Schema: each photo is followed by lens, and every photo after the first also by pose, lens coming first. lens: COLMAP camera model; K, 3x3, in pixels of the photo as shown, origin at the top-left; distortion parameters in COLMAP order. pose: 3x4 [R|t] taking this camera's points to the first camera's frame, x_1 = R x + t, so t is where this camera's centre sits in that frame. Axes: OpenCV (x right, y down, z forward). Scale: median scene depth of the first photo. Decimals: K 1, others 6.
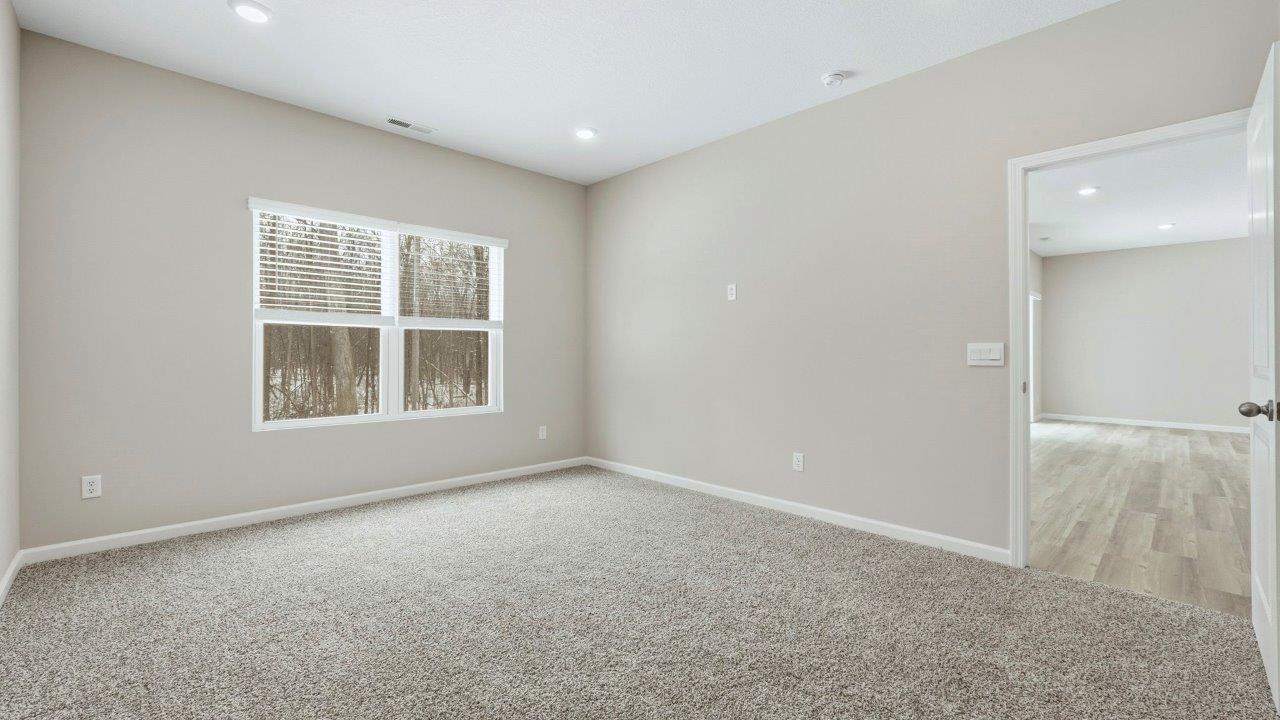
lens RADIAL K [[538.0, 0, 662.8], [0, 538.0, 345.4], [0, 0, 1]] dist [-0.019266, 0.003477]
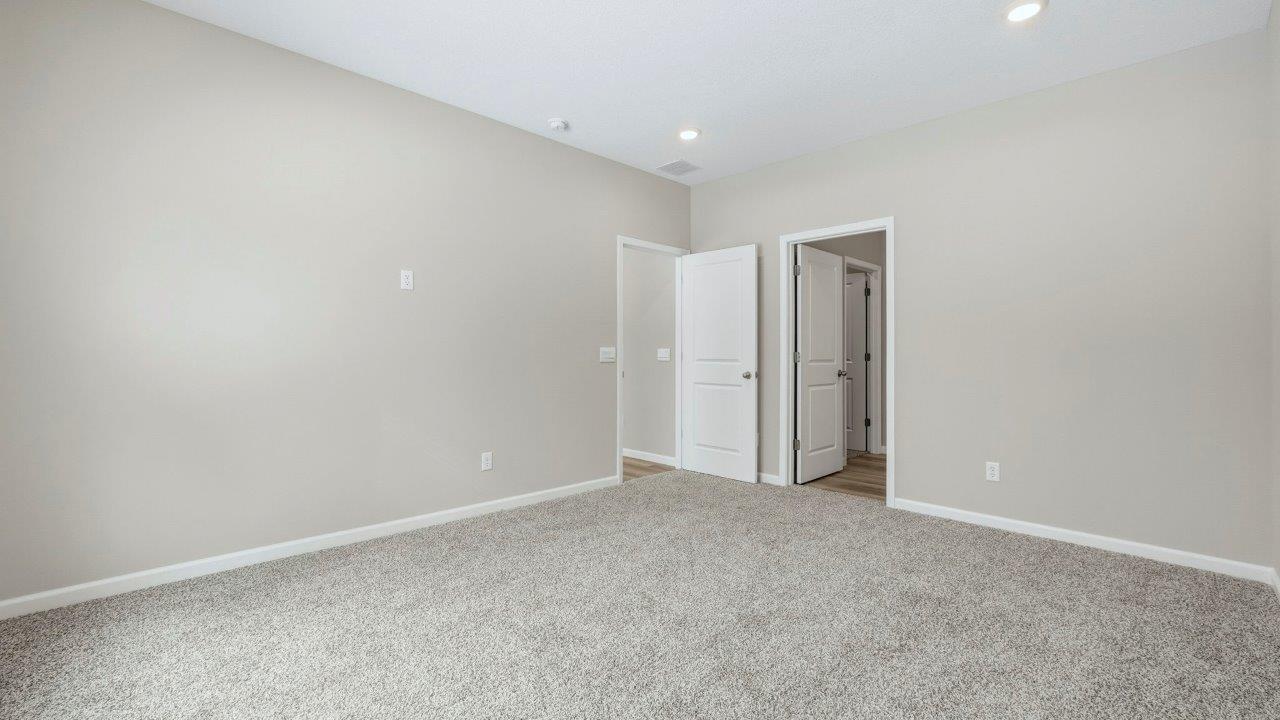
lens RADIAL K [[538.0, 0, 605.4], [0, 538.0, 344.0], [0, 0, 1]] dist [-0.019266, 0.003477]
pose [[0.050763, 0.018768, 0.998534, -0.947511], [-0.016742, 0.999699, -0.017939, 0.013039], [-0.998570, -0.015806, 0.051062, 0.915147]]
